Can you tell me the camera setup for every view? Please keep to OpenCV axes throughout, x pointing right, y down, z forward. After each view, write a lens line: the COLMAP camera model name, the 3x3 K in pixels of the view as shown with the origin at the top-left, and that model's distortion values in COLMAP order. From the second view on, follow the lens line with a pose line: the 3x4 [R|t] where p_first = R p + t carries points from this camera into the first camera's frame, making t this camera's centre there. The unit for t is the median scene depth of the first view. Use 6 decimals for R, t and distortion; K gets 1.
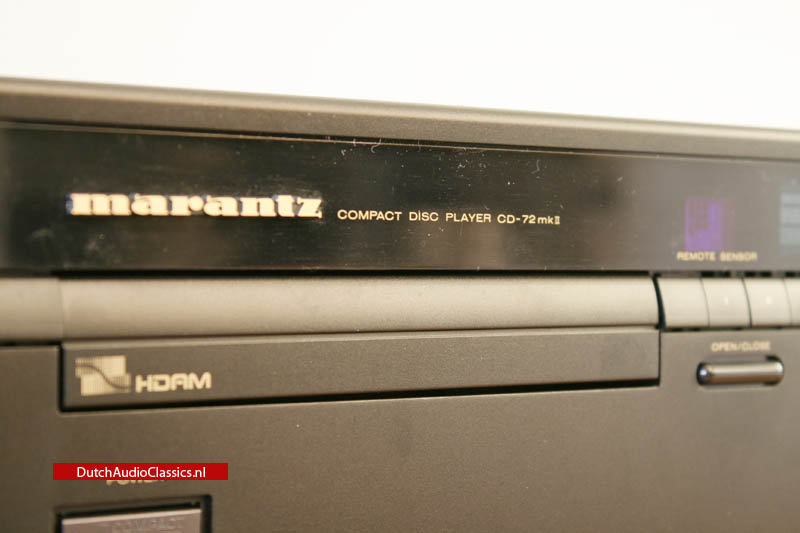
lens RADIAL K [[1877.9, 0, 400.0], [0, 1877.9, 266.5], [0, 0, 1]] dist [0.012496, 0.173121]
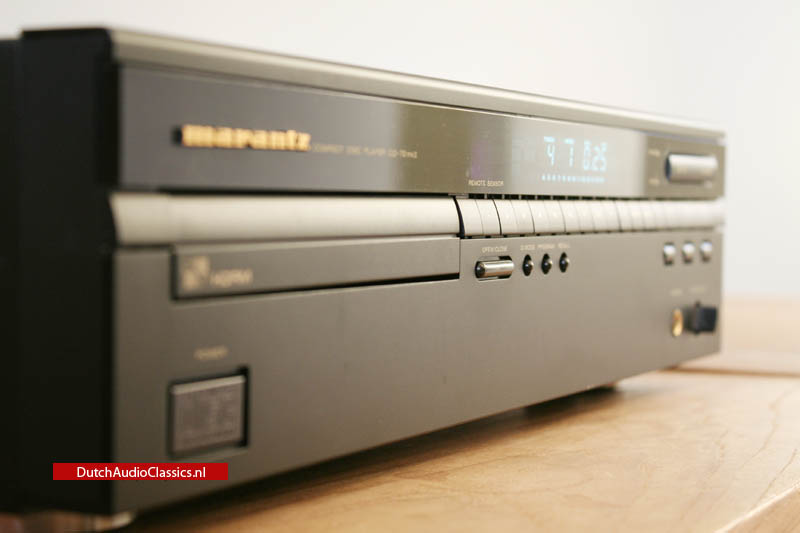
lens RADIAL K [[1603.4, 0, 400.0], [0, 1603.4, 266.5], [0, 0, 1]] dist [-0.002776, 0.073321]
pose [[0.895361, -0.012857, 0.445155, -0.451229], [-0.006837, 0.999069, 0.042607, 0.006473], [-0.445289, -0.041192, 0.894439, -0.014627]]
